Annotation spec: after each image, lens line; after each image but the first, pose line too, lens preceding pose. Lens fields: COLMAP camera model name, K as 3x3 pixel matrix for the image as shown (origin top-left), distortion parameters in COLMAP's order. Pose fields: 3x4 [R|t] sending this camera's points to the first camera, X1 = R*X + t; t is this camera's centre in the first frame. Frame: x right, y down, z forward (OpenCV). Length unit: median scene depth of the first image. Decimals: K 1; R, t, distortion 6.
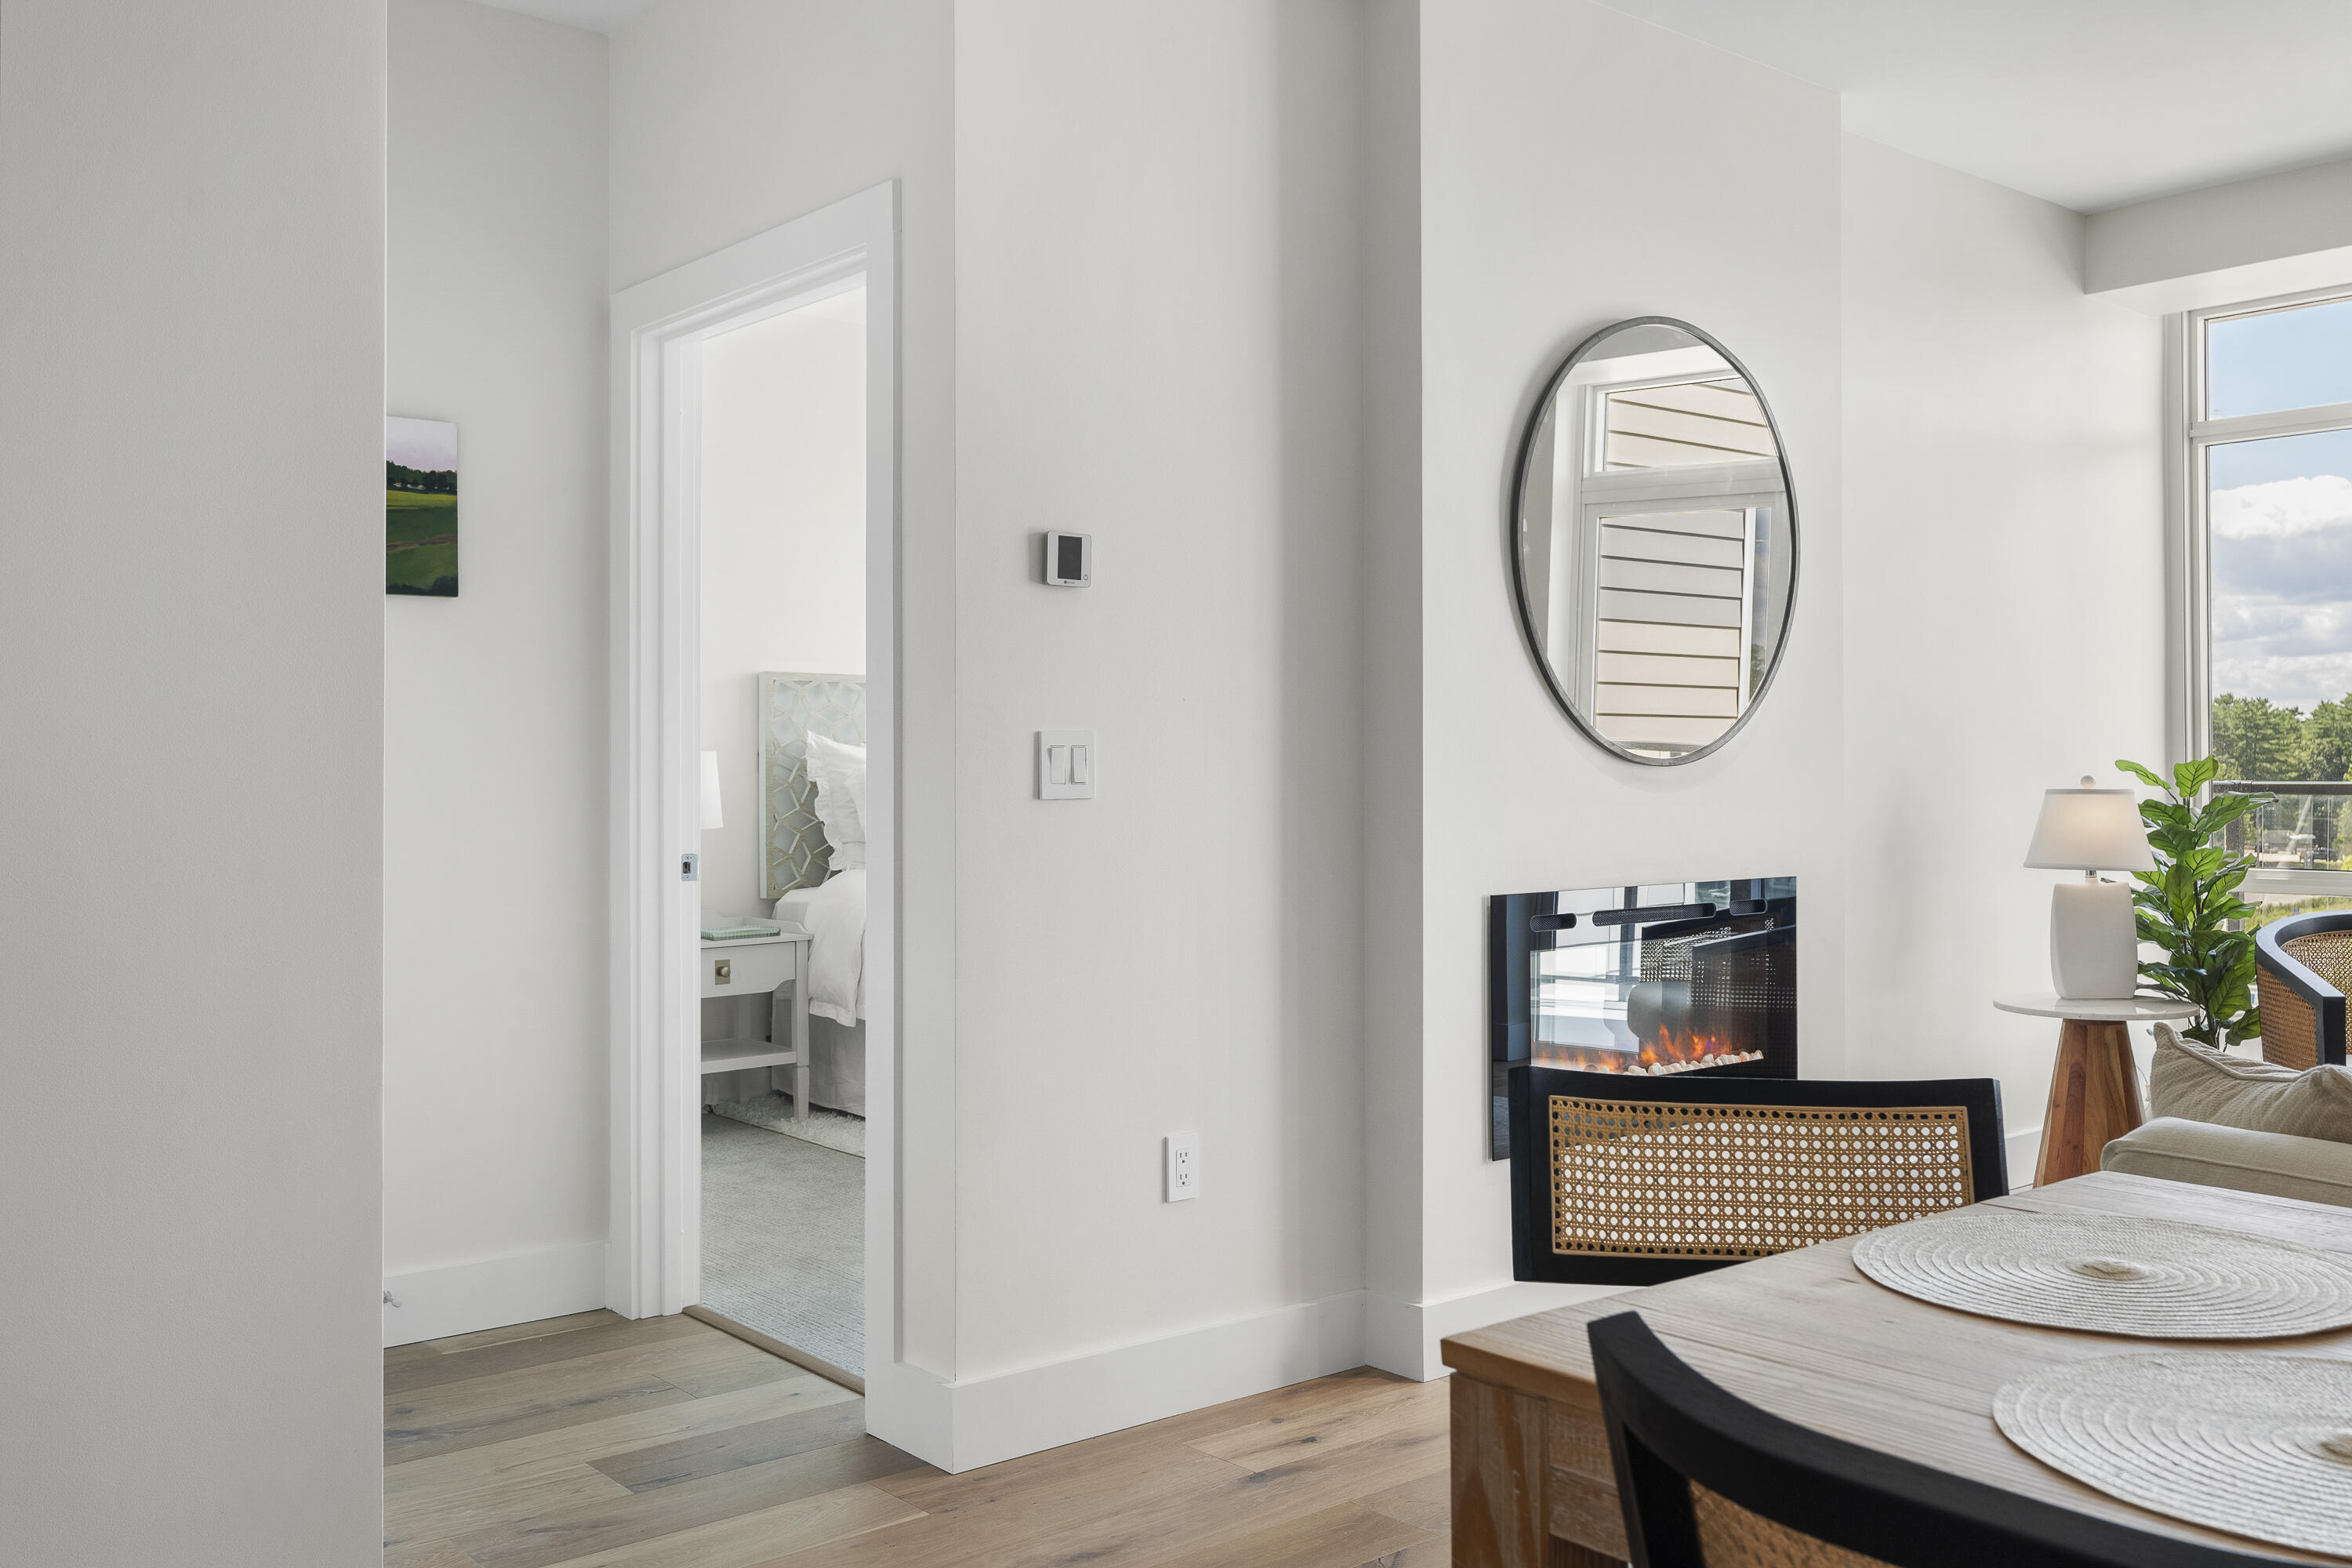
lens RADIAL K [[2041.9, 0, 1191.2], [0, 2041.9, 735.6], [0, 0, 1]] dist [0.007503, 0.005872]
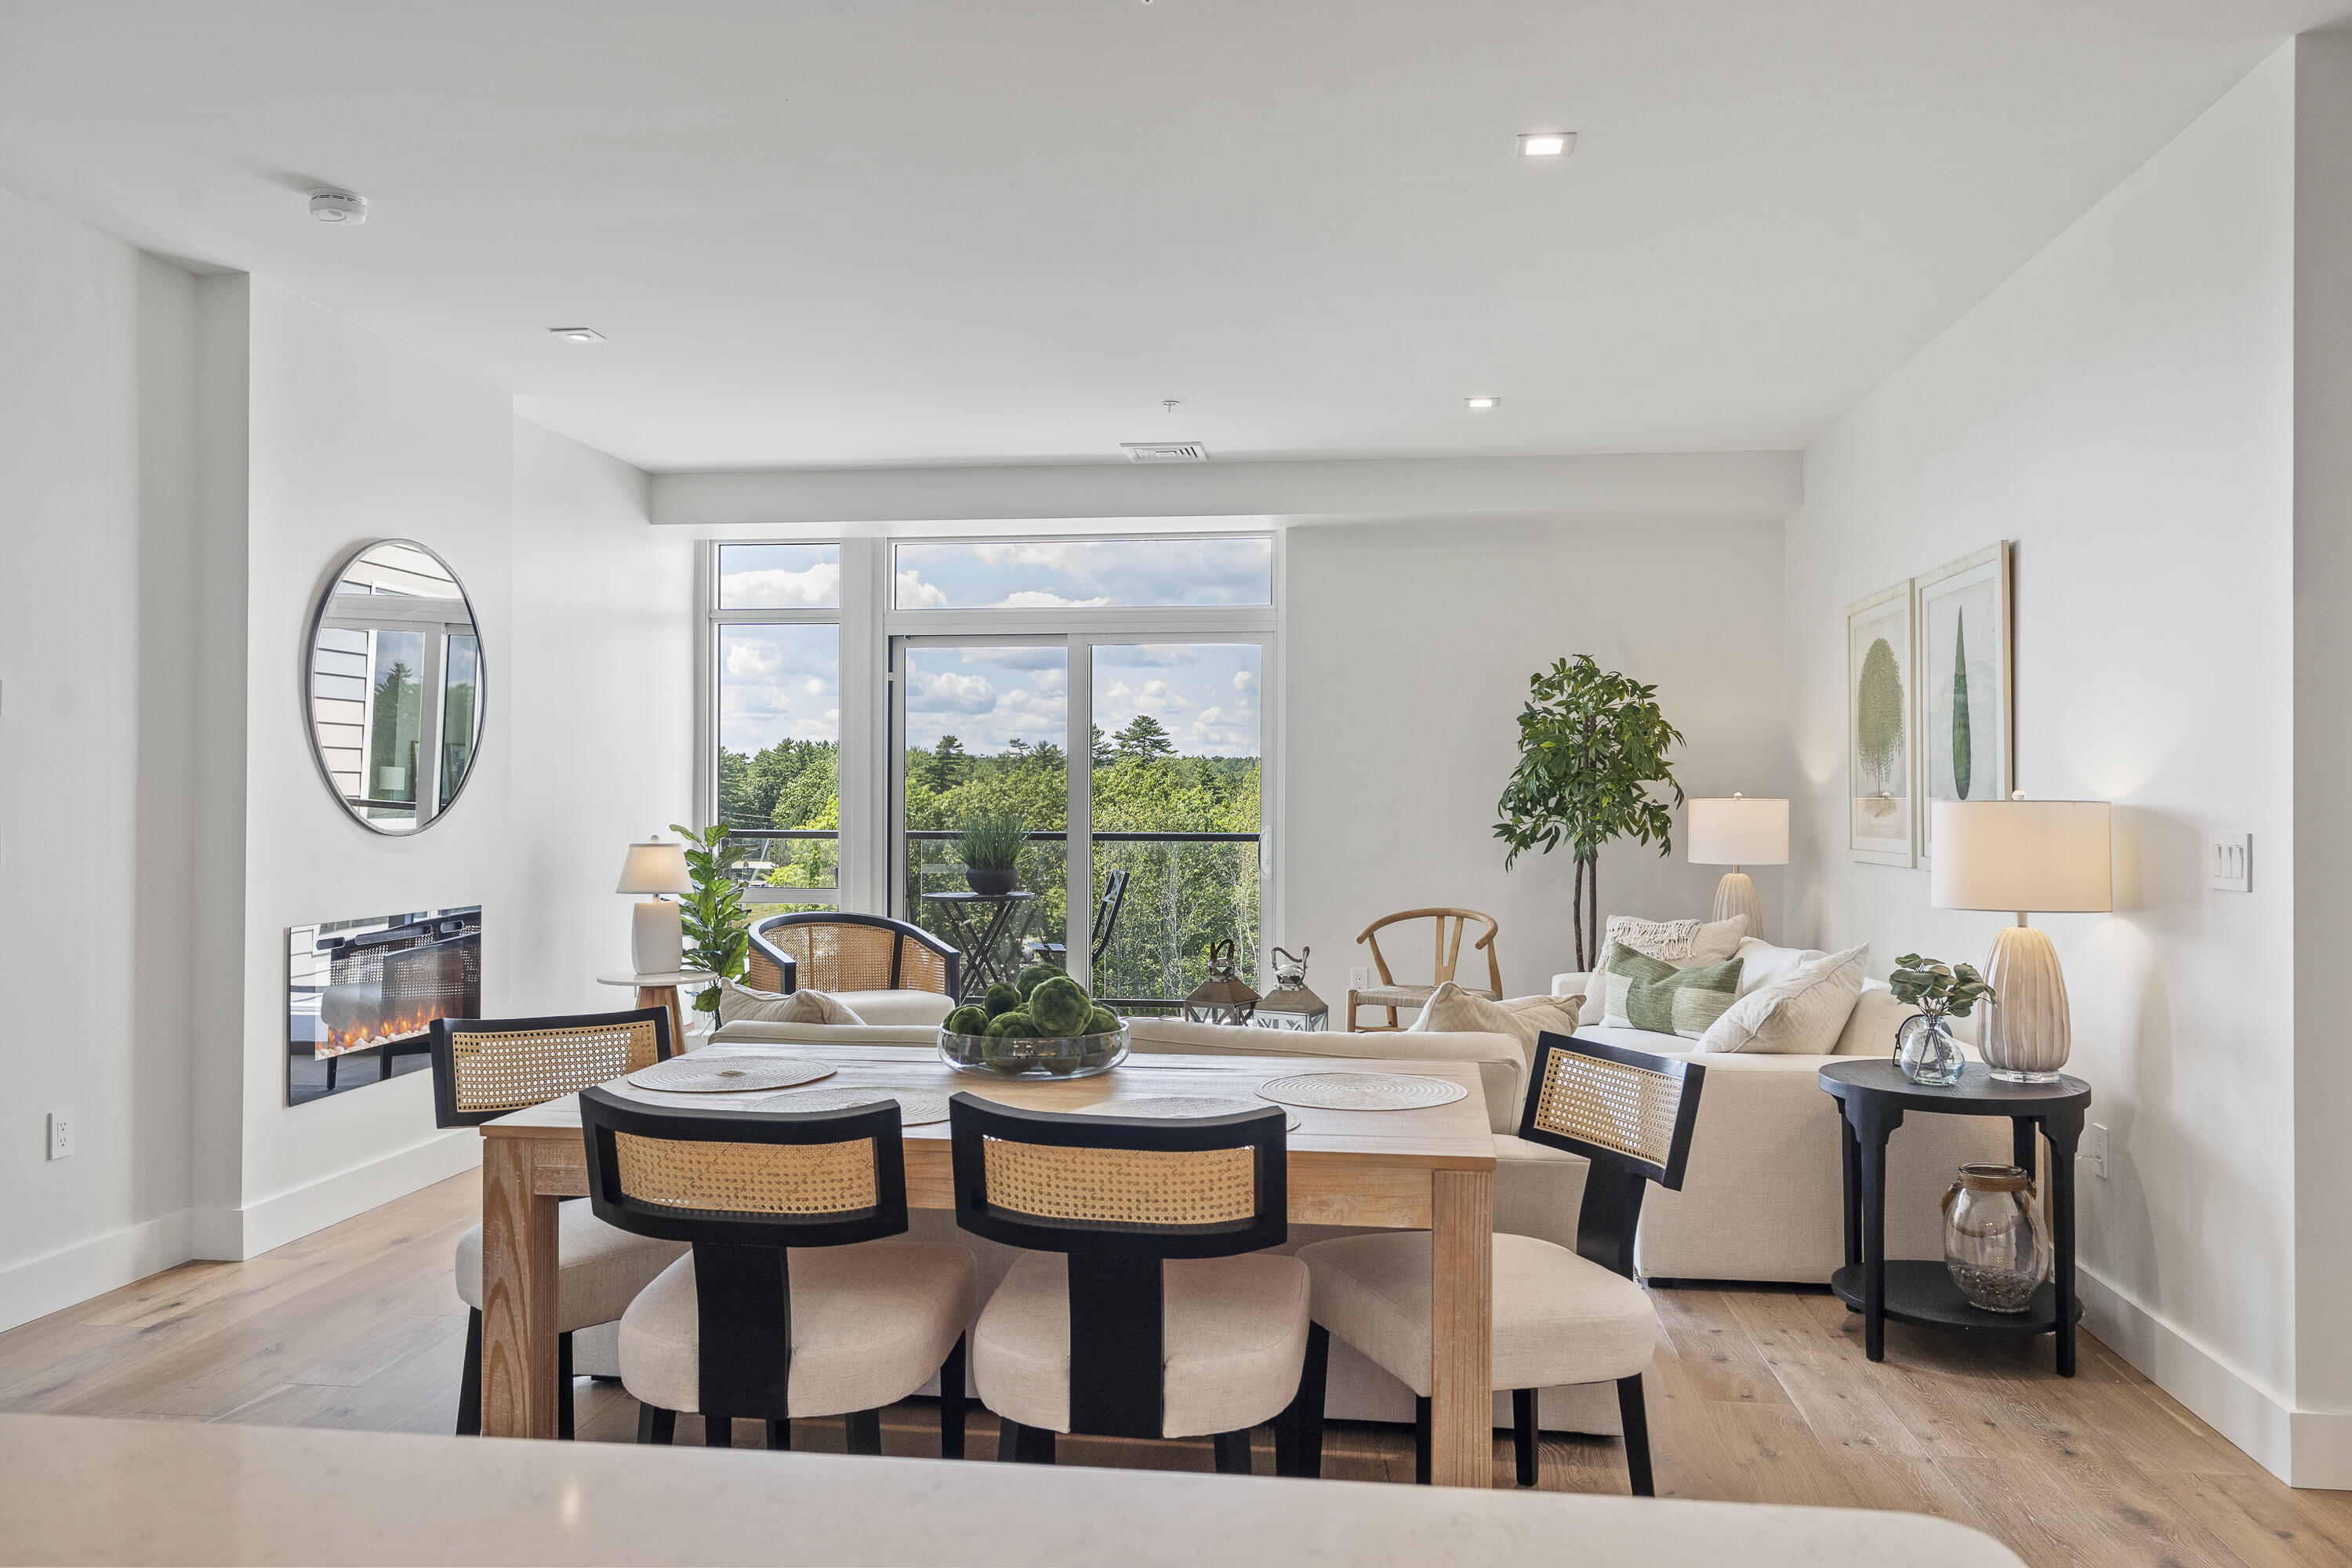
lens RADIAL K [[1693.2, 0, 1177.3], [0, 1693.2, 780.9], [0, 0, 1]] dist [-0.012726, -0.005605]
pose [[0.734426, 0.010601, 0.678606, -0.171662], [-0.014826, 0.999890, 0.000425, -0.031193], [-0.678527, -0.010373, 0.734502, -0.269567]]
